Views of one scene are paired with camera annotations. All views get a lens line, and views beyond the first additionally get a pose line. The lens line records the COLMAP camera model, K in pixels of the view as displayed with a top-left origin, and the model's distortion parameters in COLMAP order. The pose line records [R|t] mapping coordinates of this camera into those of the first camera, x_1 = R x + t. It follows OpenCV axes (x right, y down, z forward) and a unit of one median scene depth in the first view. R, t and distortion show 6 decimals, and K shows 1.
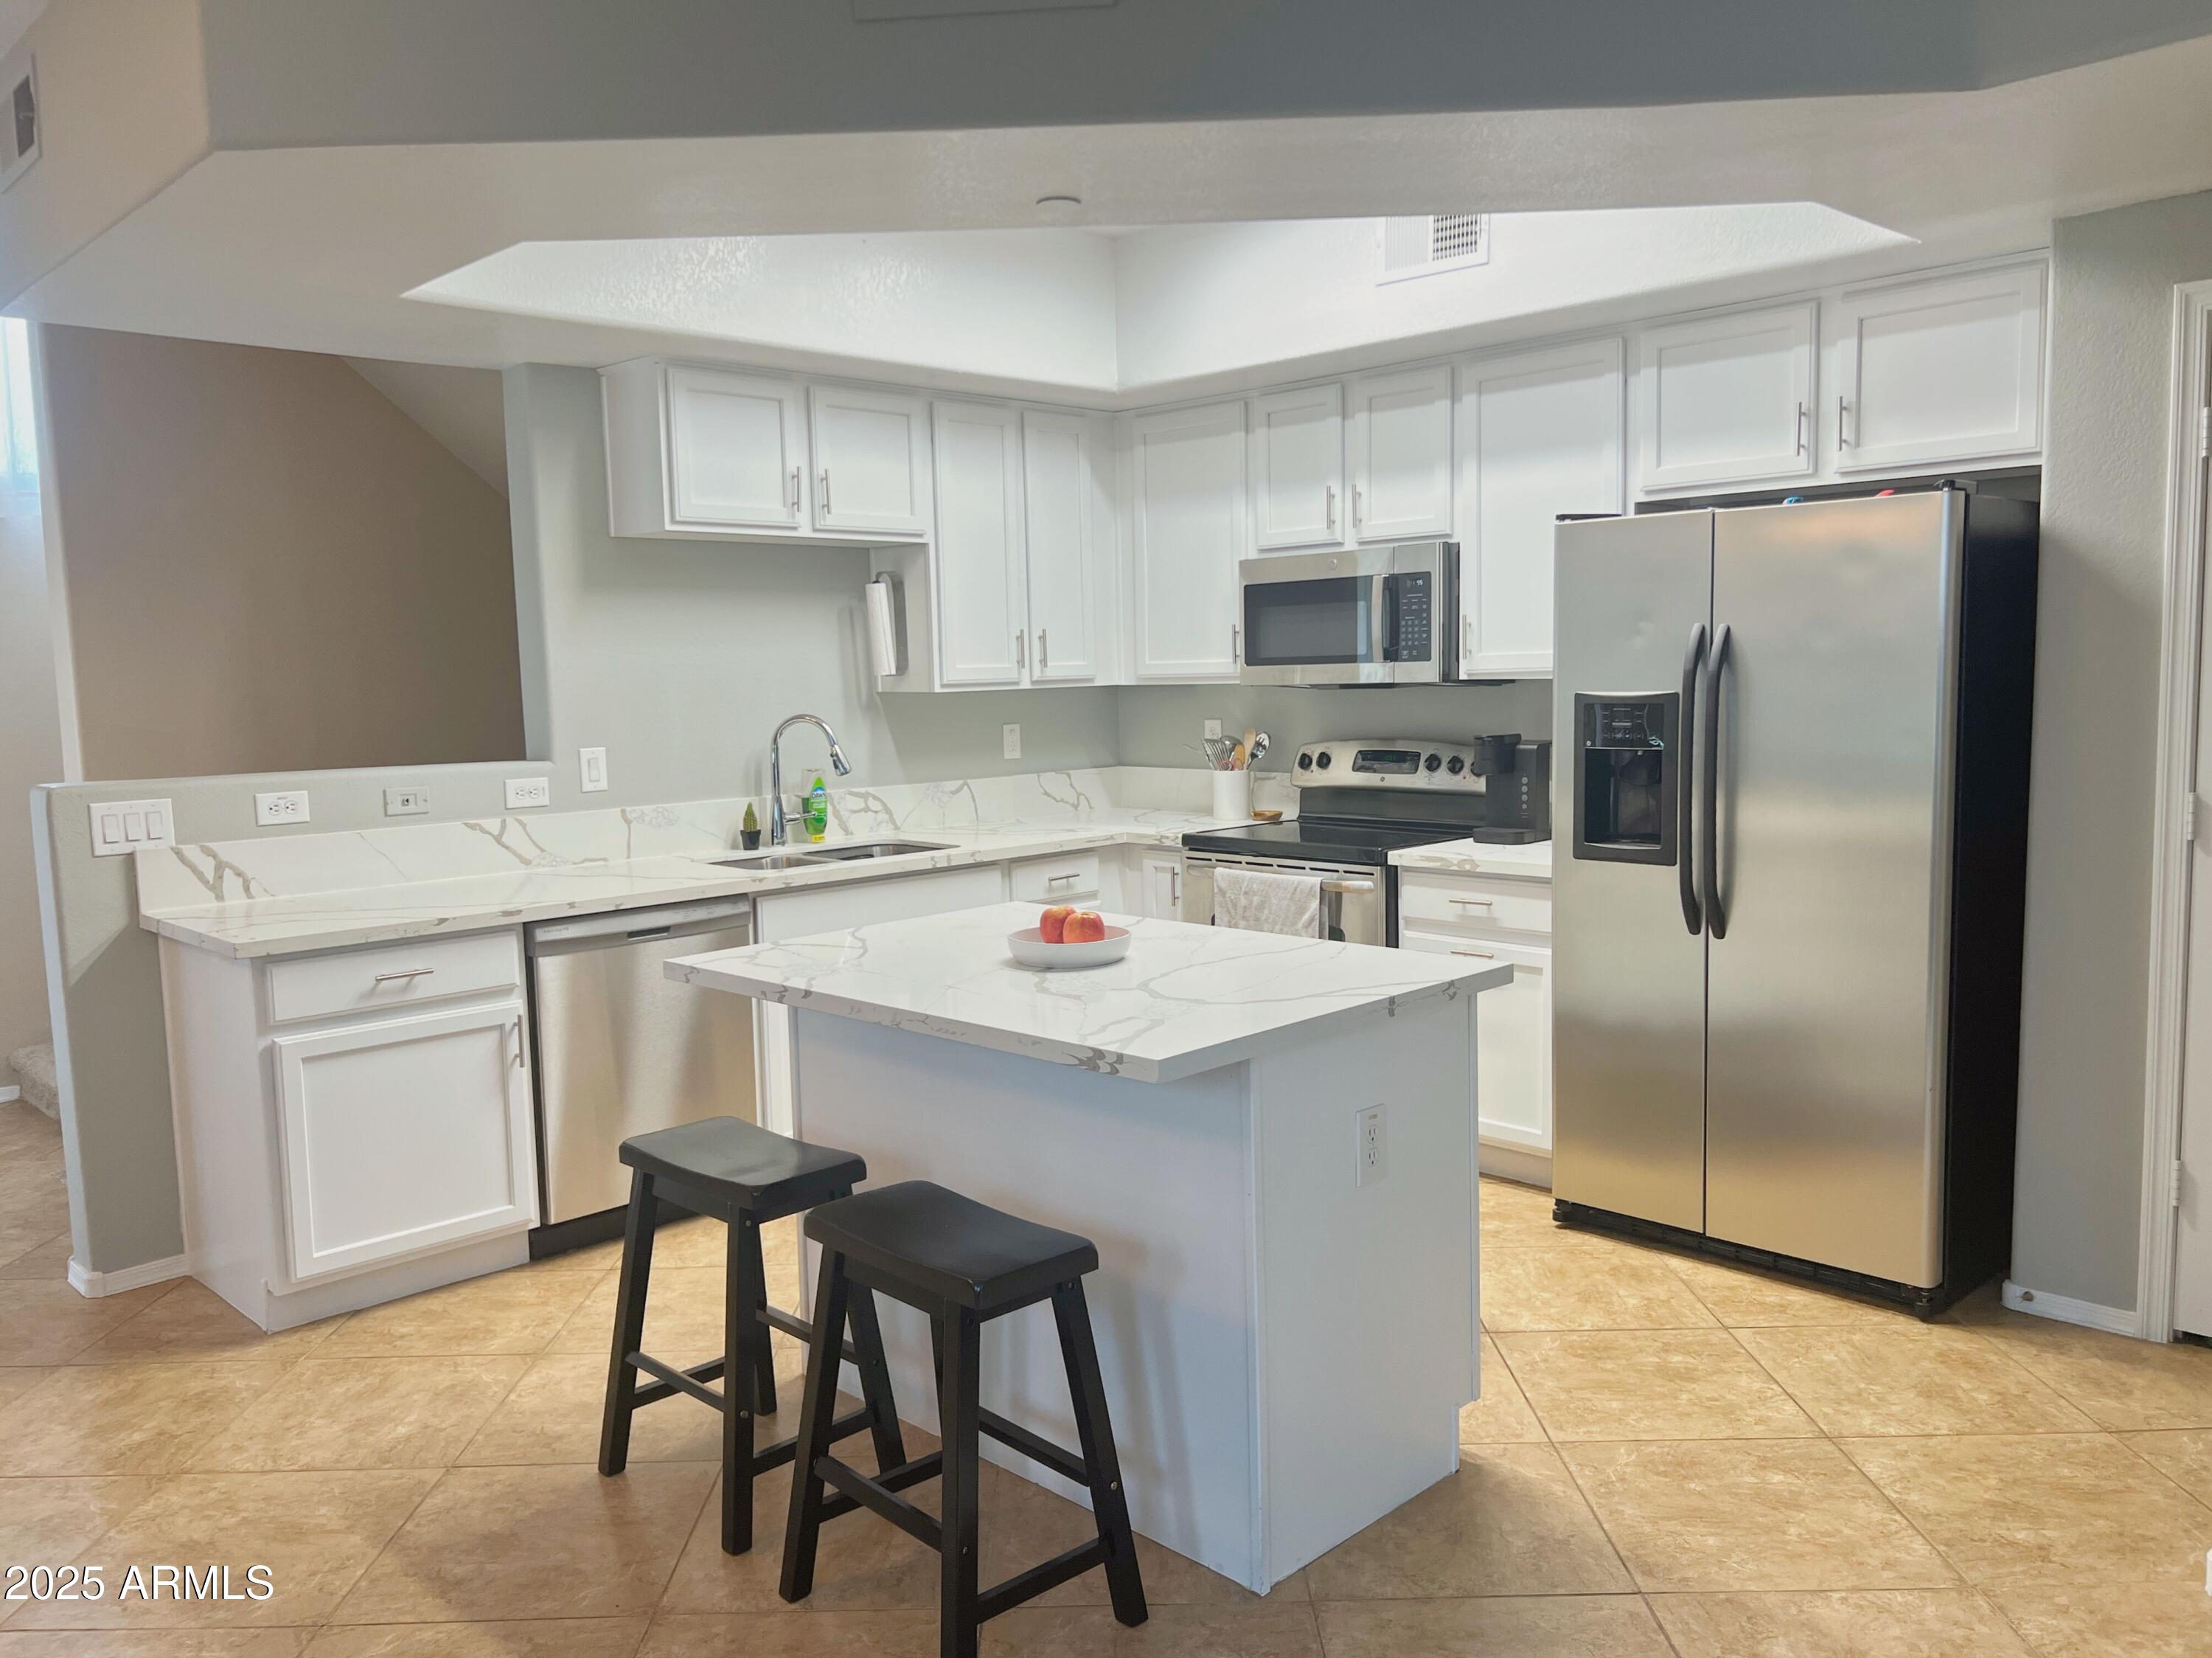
lens RADIAL K [[1670.1, 0, 1106.0], [0, 1670.1, 829.0], [0, 0, 1]] dist [0.049655, -0.056132]
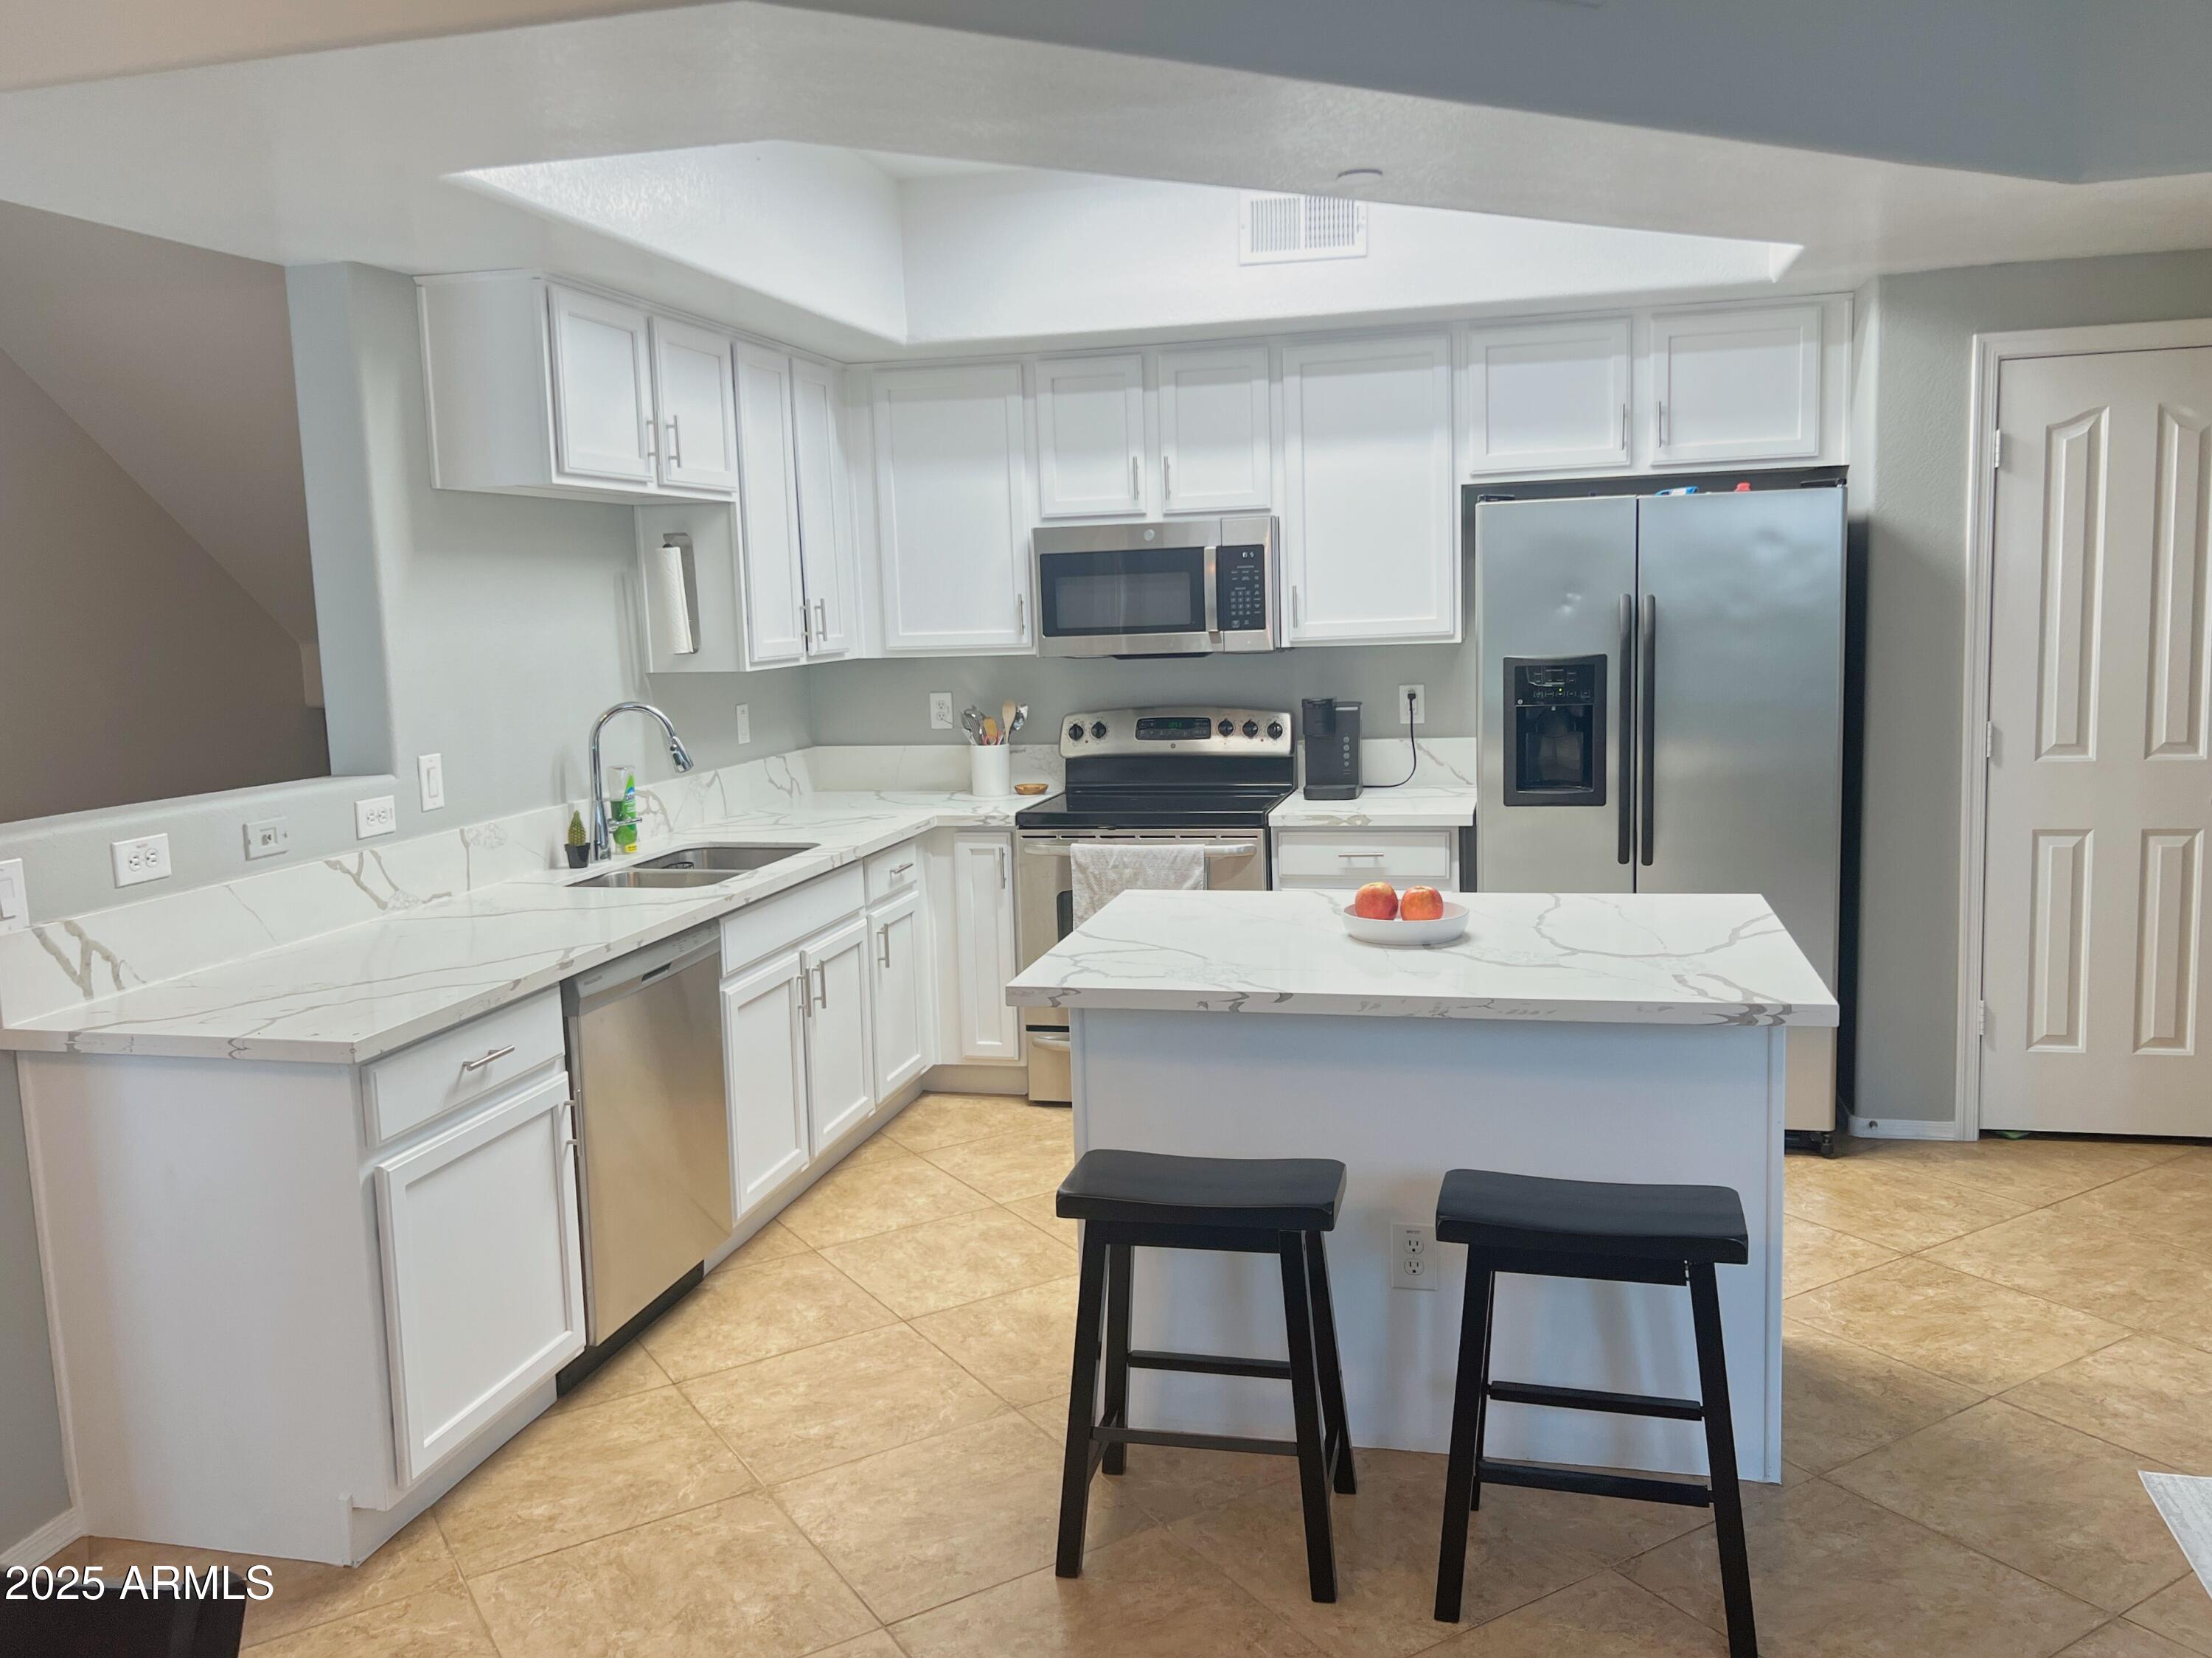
lens RADIAL K [[1716.8, 0, 1103.7], [0, 1716.8, 809.5], [0, 0, 1]] dist [0.077542, -0.096084]
pose [[0.852892, -0.069038, 0.517502, -0.464733], [0.064541, 0.997558, 0.026710, -0.024073], [-0.518082, 0.010619, 0.855265, 0.138161]]
